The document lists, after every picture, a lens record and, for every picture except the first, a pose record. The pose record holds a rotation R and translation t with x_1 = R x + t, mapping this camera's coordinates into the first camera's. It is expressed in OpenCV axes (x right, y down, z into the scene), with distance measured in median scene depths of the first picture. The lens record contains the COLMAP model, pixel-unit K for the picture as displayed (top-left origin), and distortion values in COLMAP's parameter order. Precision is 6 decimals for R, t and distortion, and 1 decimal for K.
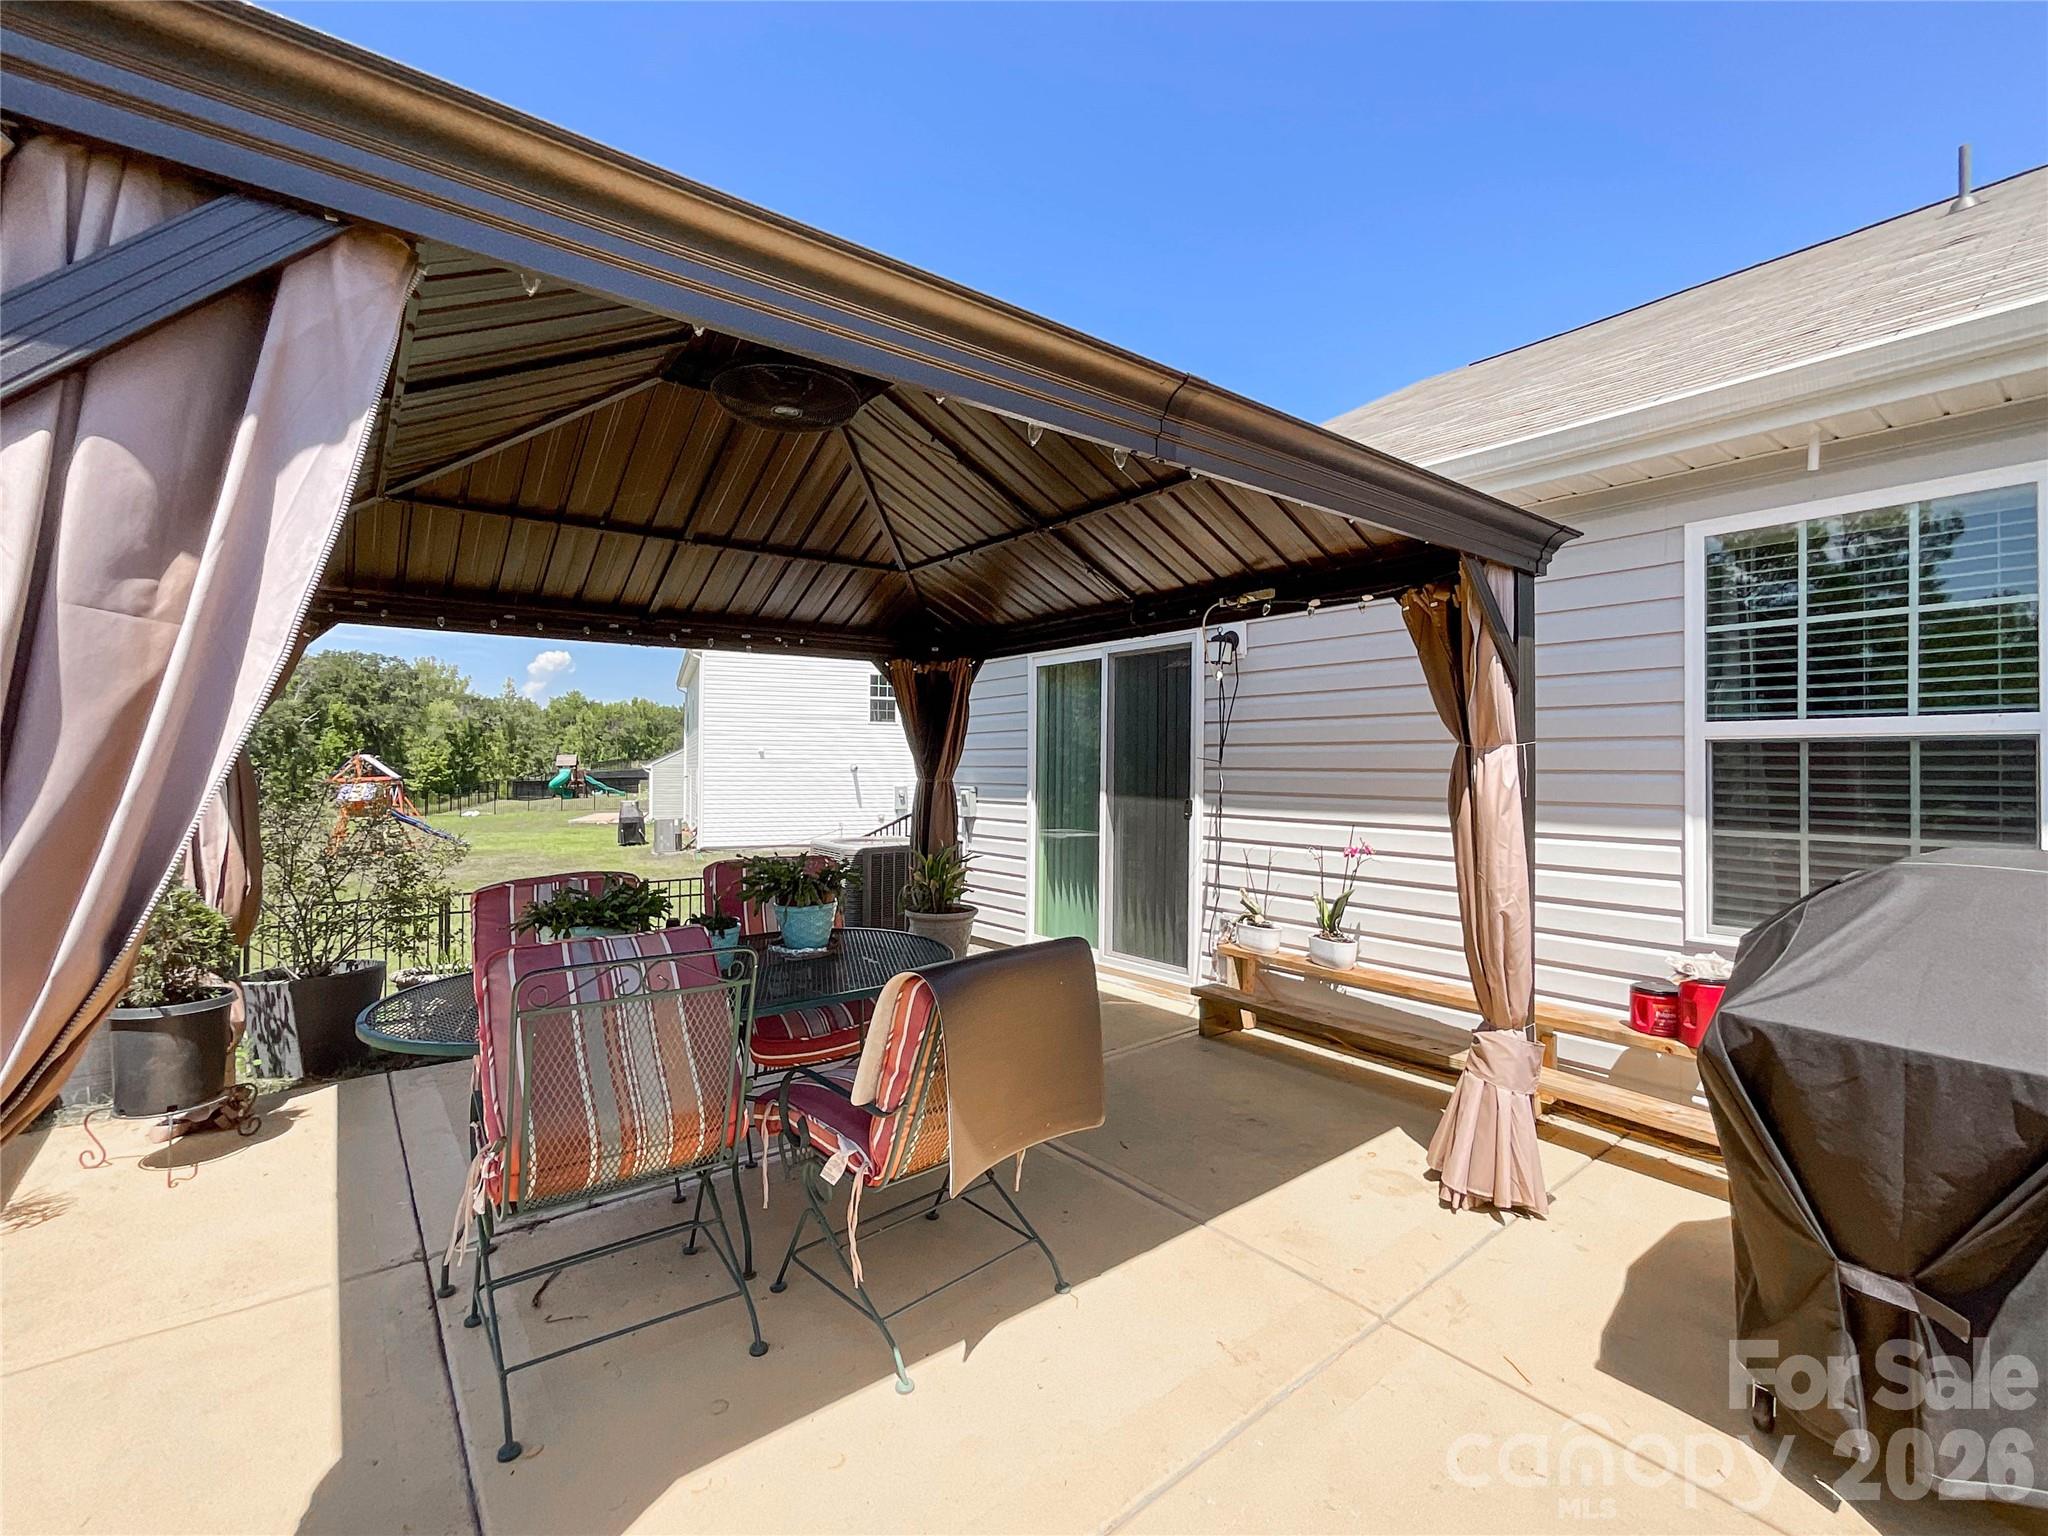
lens RADIAL K [[888.2, 0, 1024.0], [0, 888.2, 768.0], [0, 0, 1]] dist [-0.002846, -0.000277]
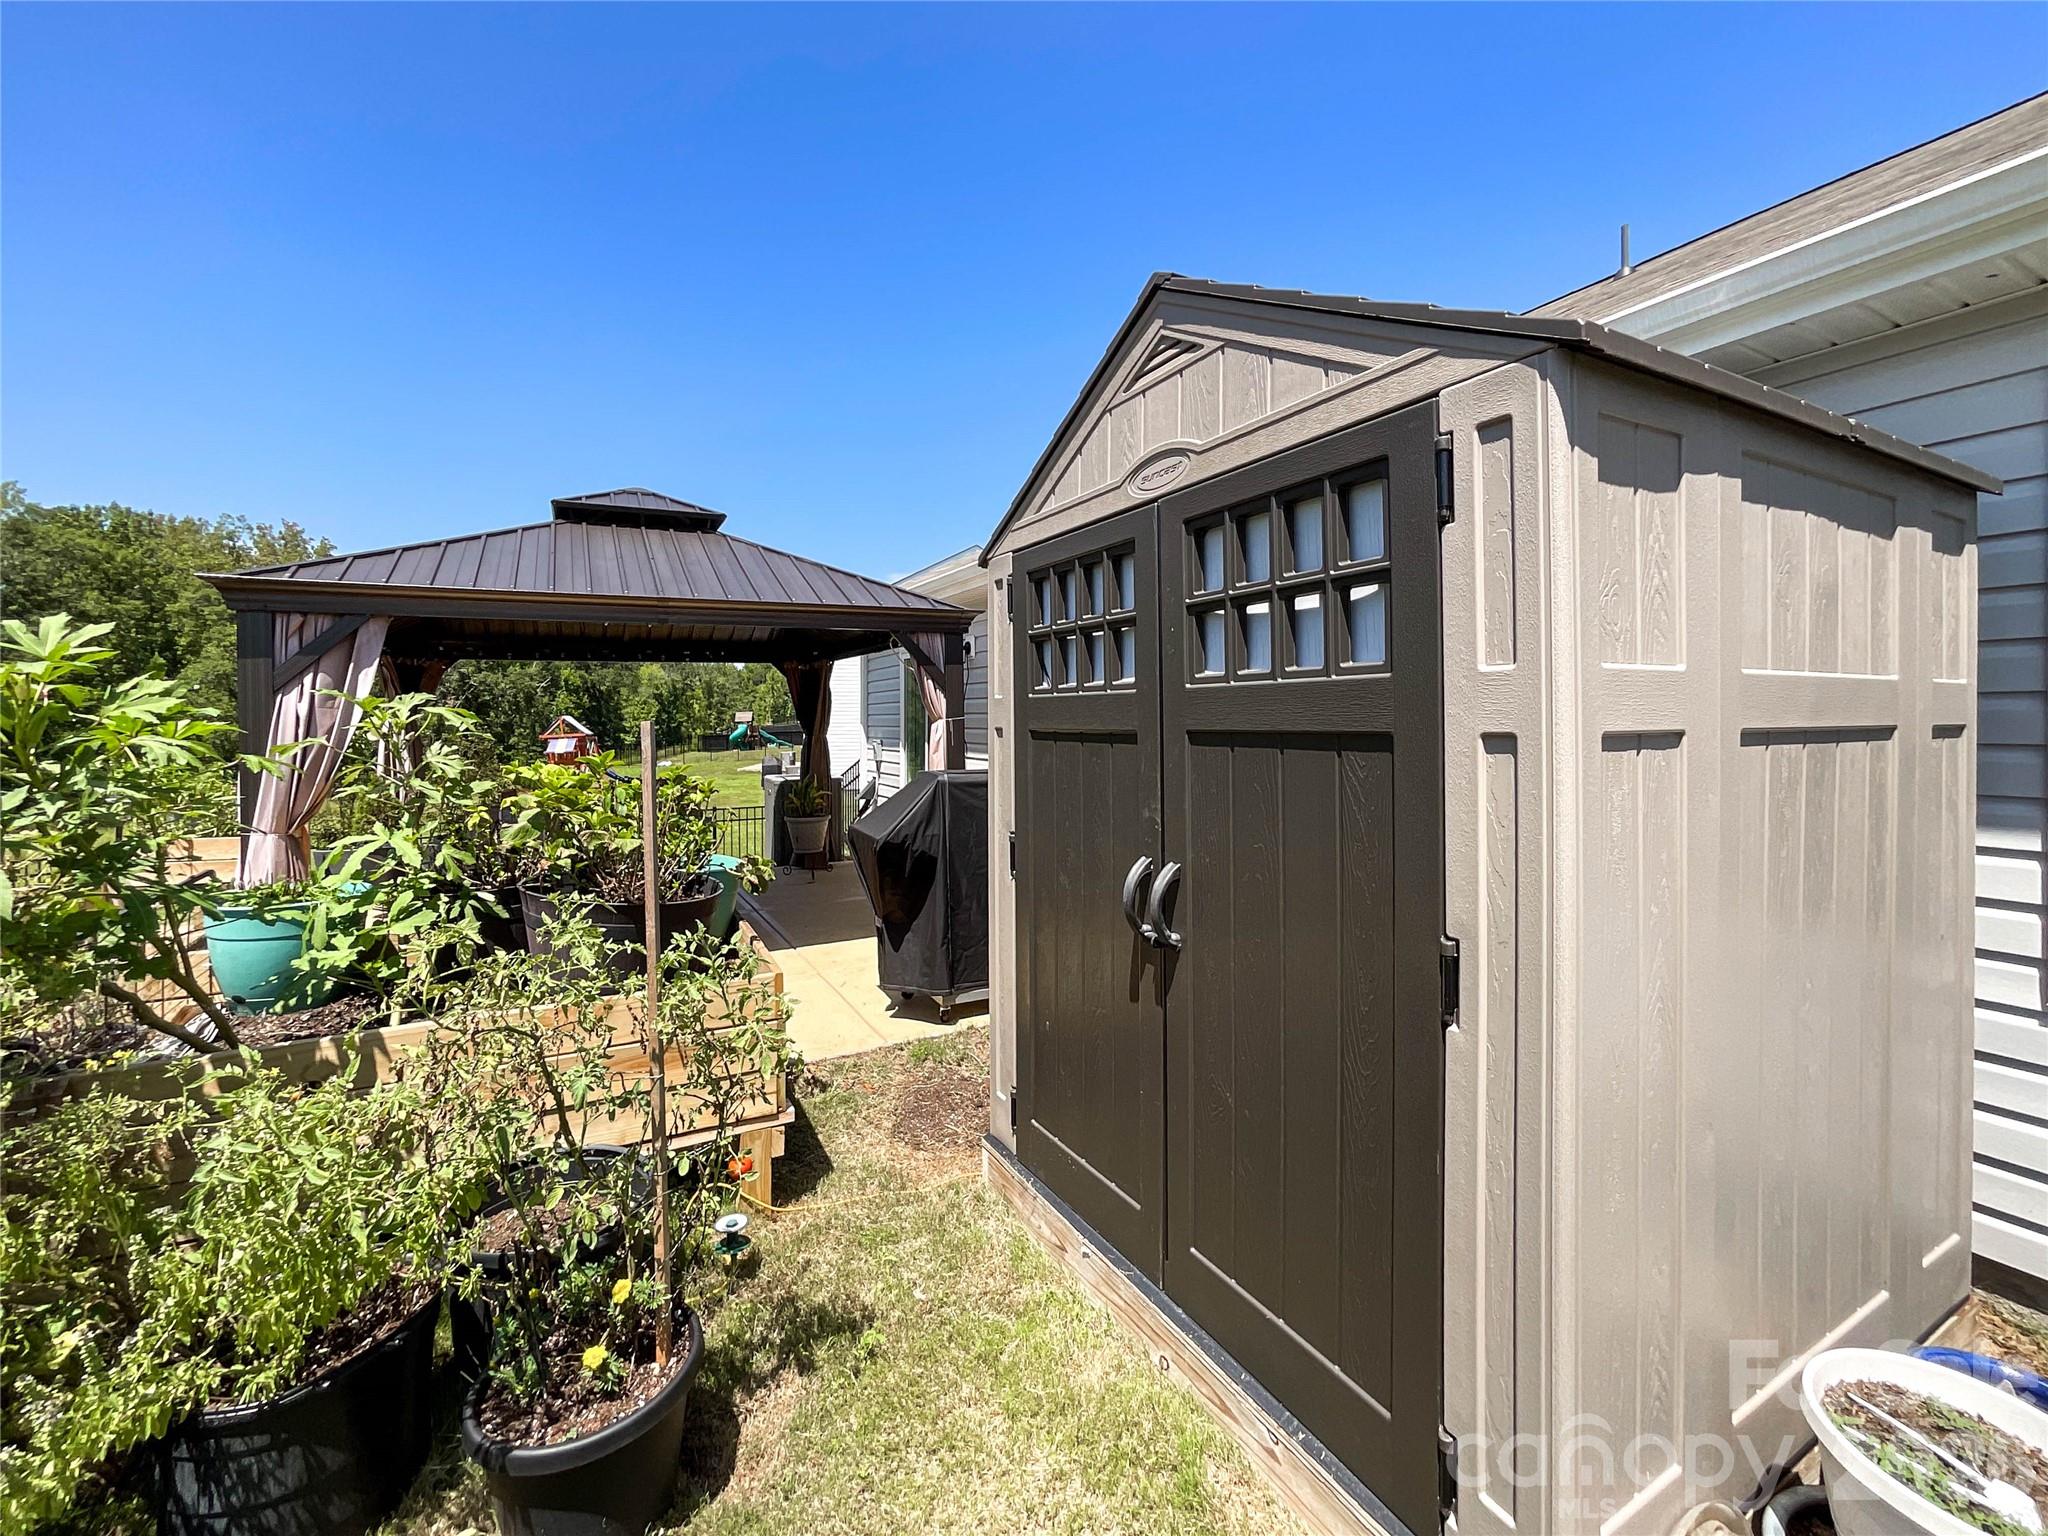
lens RADIAL K [[867.5, 0, 1019.4], [0, 867.5, 720.5], [0, 0, 1]] dist [-0.009589, -0.000048]
pose [[0.983524, -0.009032, -0.180551, 0.654008], [0.009213, 0.999958, 0.000160, -0.014521], [0.180542, -0.001821, 0.983566, -0.543311]]
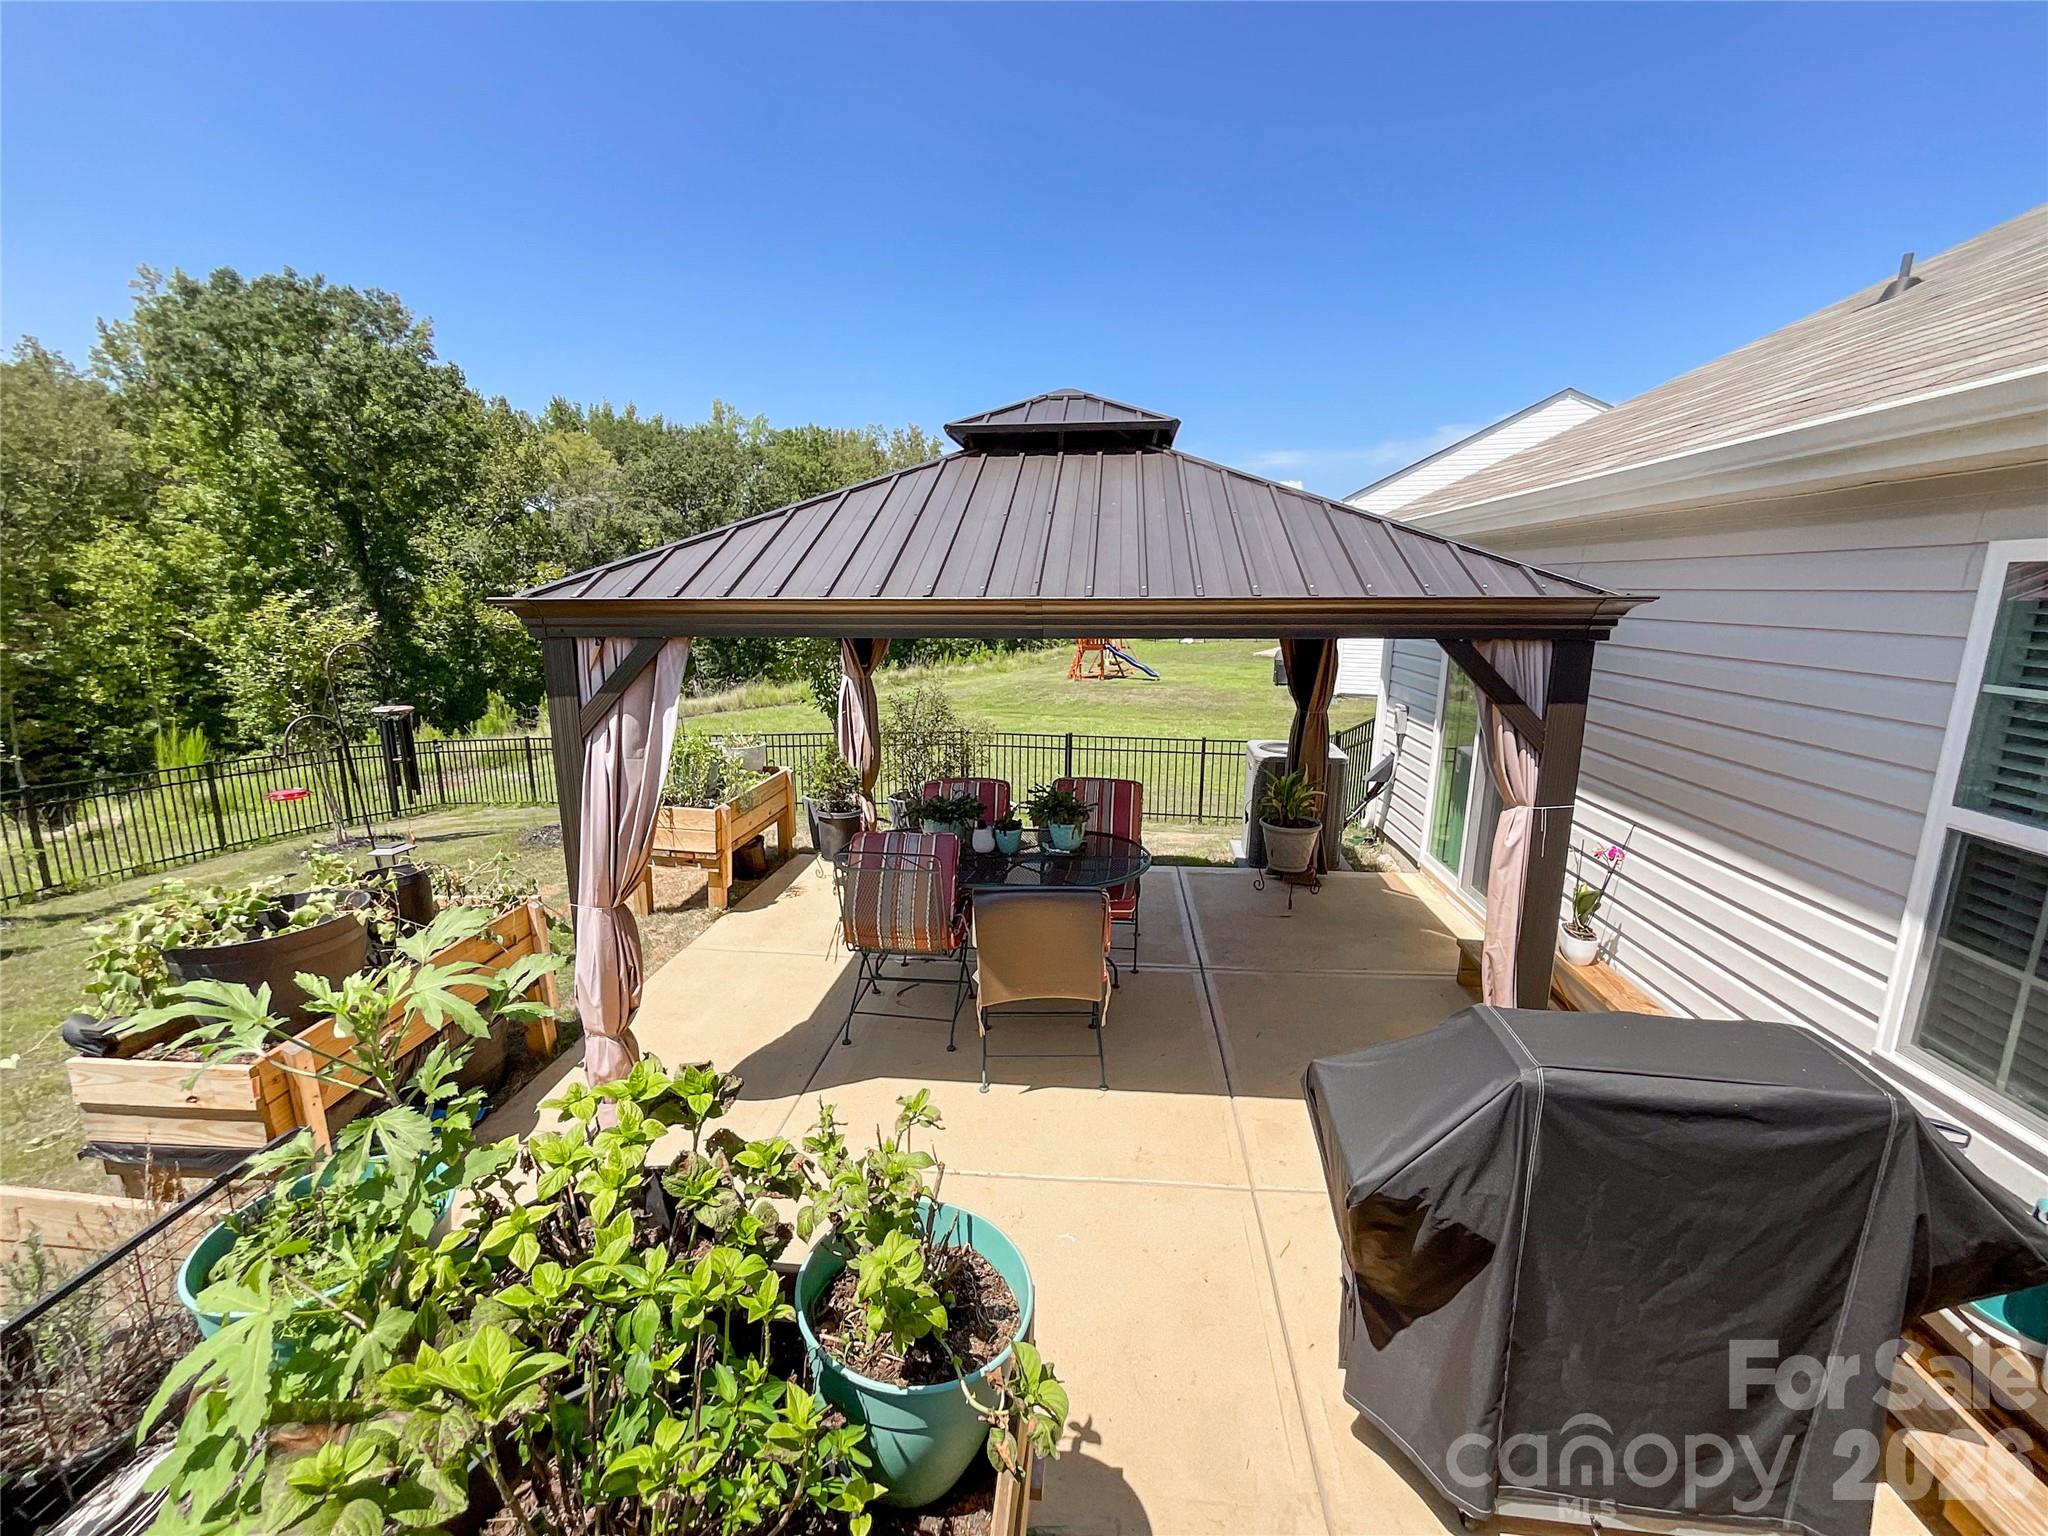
lens RADIAL K [[850.9, 0, 1024.0], [0, 850.9, 768.0], [0, 0, 1]] dist [0.000079, 0.000063]
pose [[0.721492, 0.141154, -0.677883, 0.486160], [-0.004308, 0.979897, 0.199457, -0.163662], [0.692410, -0.140986, 0.707596, -0.072587]]
